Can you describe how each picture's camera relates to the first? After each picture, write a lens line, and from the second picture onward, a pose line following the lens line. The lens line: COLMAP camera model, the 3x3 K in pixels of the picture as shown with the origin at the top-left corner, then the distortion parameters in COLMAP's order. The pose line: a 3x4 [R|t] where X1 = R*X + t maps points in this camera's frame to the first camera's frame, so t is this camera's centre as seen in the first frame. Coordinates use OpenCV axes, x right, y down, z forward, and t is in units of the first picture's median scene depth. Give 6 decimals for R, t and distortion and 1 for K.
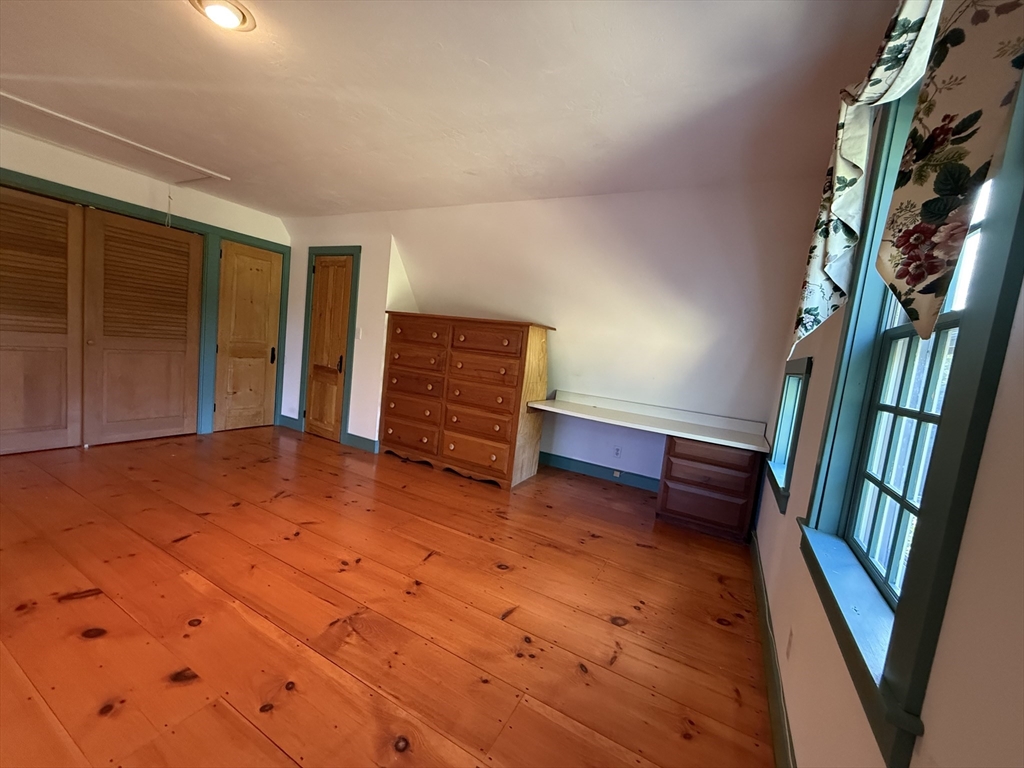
lens RADIAL K [[411.1, 0, 509.4], [0, 411.1, 386.7], [0, 0, 1]] dist [-0.000227, 0.000474]
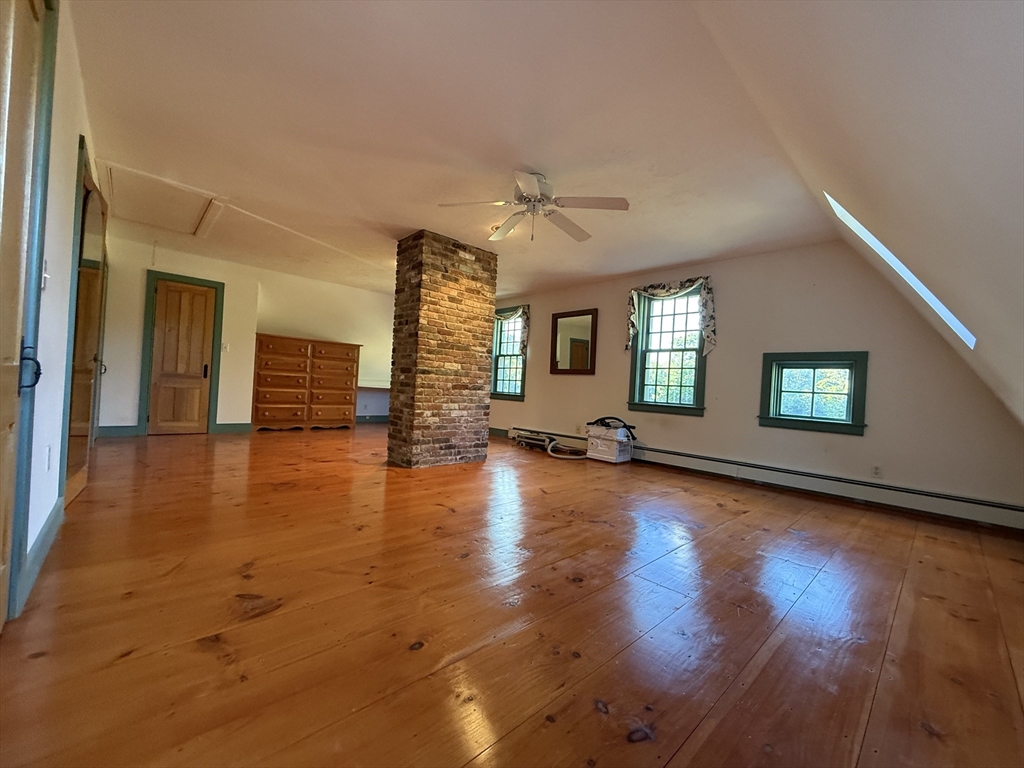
lens RADIAL K [[411.1, 0, 510.2], [0, 411.1, 386.4], [0, 0, 1]] dist [-0.000227, 0.000474]
pose [[0.324675, -0.089645, 0.941568, -1.677284], [0.074583, 0.994825, 0.068998, -0.031955], [-0.942880, 0.047823, 0.329681, -0.395437]]
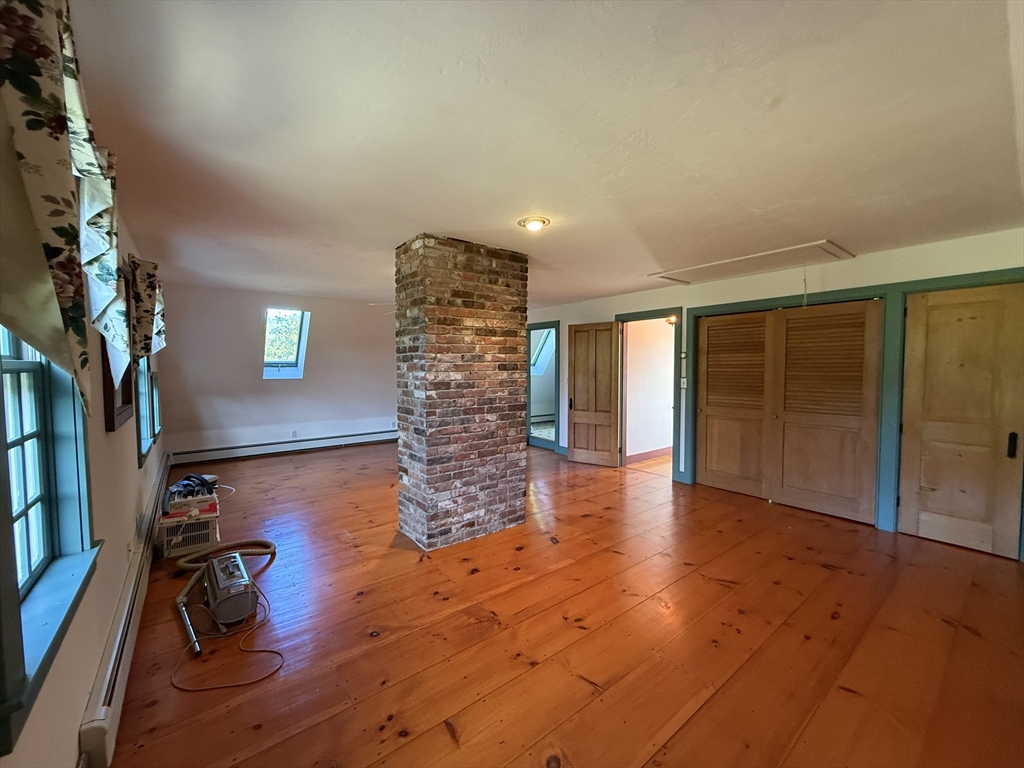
lens RADIAL K [[411.1, 0, 508.1], [0, 411.1, 386.1], [0, 0, 1]] dist [-0.000227, 0.000474]
pose [[-0.403324, -0.064309, -0.912795, 0.421384], [-0.133084, 0.991043, -0.011018, -0.077402], [0.905328, 0.117035, -0.408270, 0.766488]]
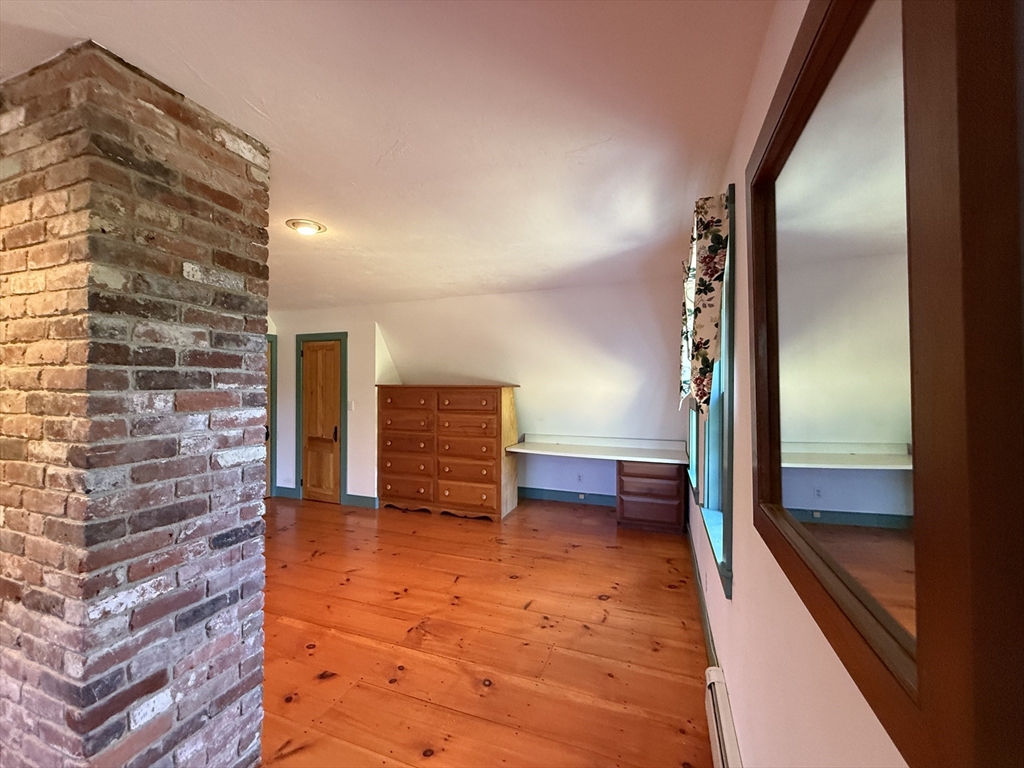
lens RADIAL K [[411.1, 0, 509.6], [0, 411.1, 386.4], [0, 0, 1]] dist [-0.000227, 0.000474]
pose [[0.984634, -0.107525, 0.137603, -0.100396], [0.119241, 0.989644, -0.079916, -0.047455], [-0.127585, 0.095096, 0.987258, -0.254855]]
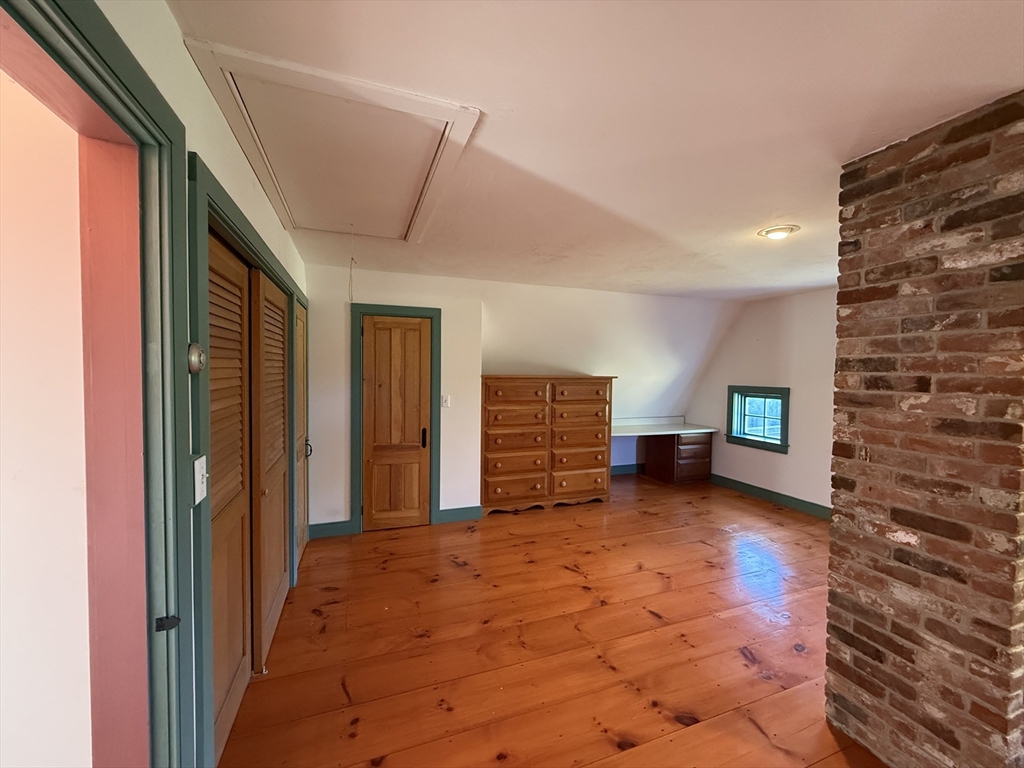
lens RADIAL K [[411.1, 0, 510.1], [0, 411.1, 384.2], [0, 0, 1]] dist [-0.000227, 0.000474]
pose [[0.658397, -0.127767, 0.741747, -1.199505], [0.136214, 0.989441, 0.049525, -0.242231], [-0.740242, 0.068429, 0.668849, 0.328130]]
